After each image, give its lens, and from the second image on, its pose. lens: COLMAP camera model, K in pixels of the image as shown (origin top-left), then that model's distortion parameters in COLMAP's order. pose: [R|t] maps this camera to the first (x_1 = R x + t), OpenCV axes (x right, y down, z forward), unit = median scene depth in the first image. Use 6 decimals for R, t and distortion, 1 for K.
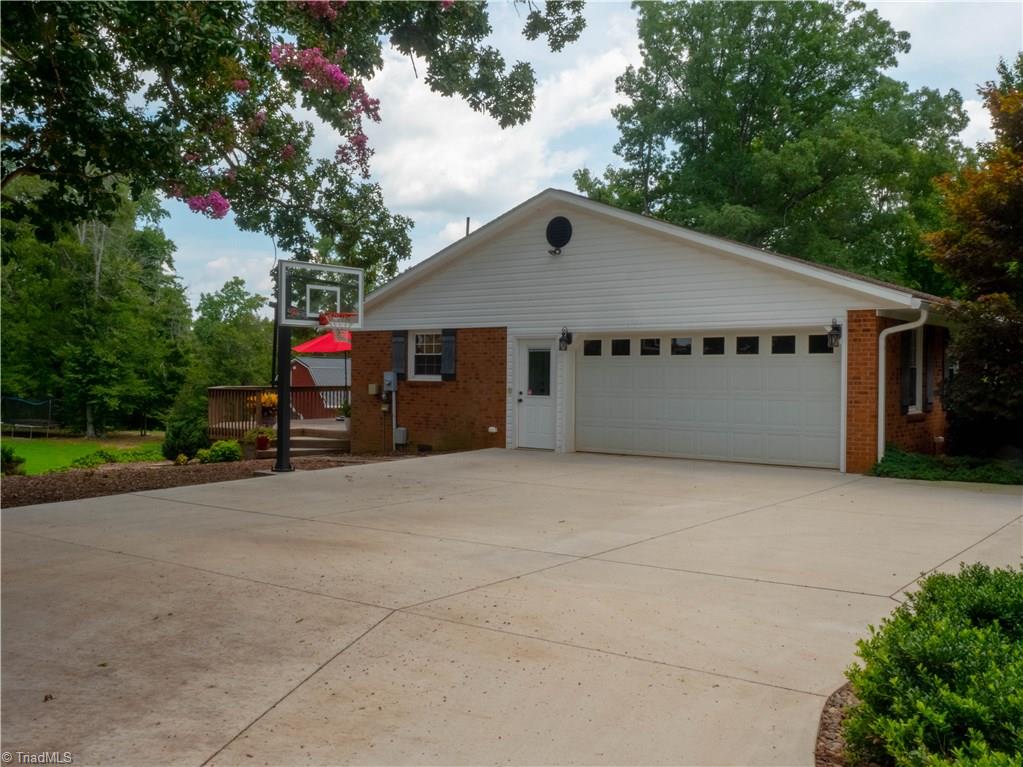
lens RADIAL K [[924.0, 0, 513.1], [0, 924.0, 382.9], [0, 0, 1]] dist [-0.003409, -0.001226]
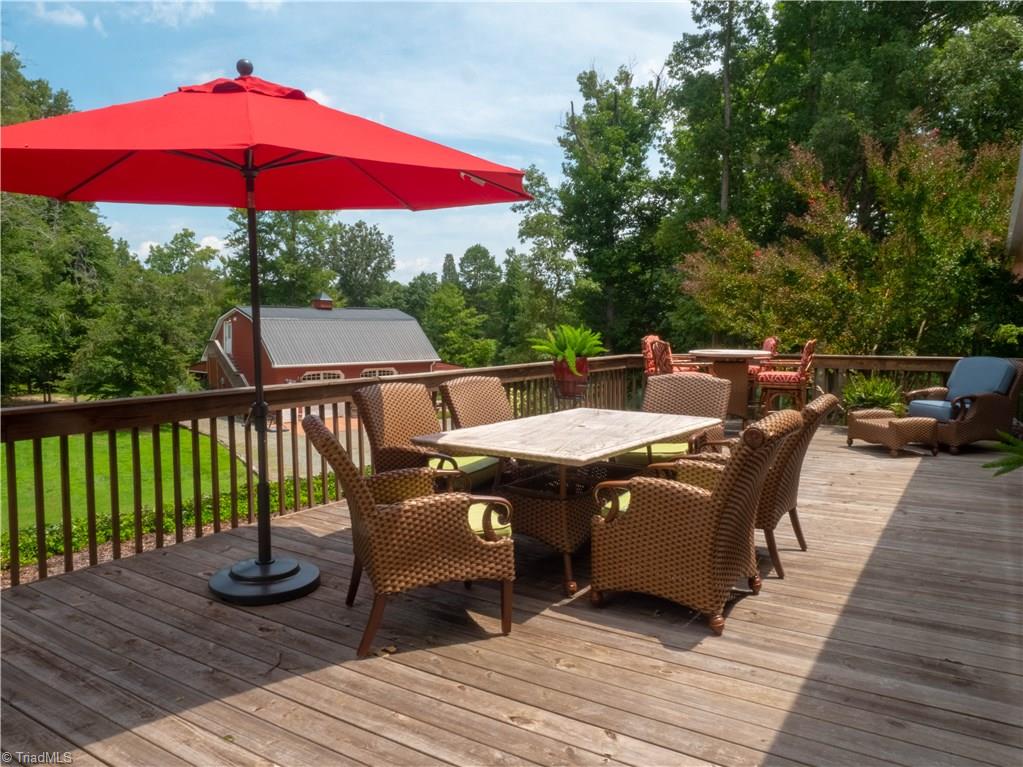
lens RADIAL K [[752.0, 0, 509.5], [0, 752.0, 383.7], [0, 0, 1]] dist [0.003107, -0.003079]
pose [[0.995786, -0.012379, 0.090869, -0.023957], [0.005919, 0.997457, 0.071025, -0.002320], [-0.091517, -0.070188, 0.993327, 0.138538]]
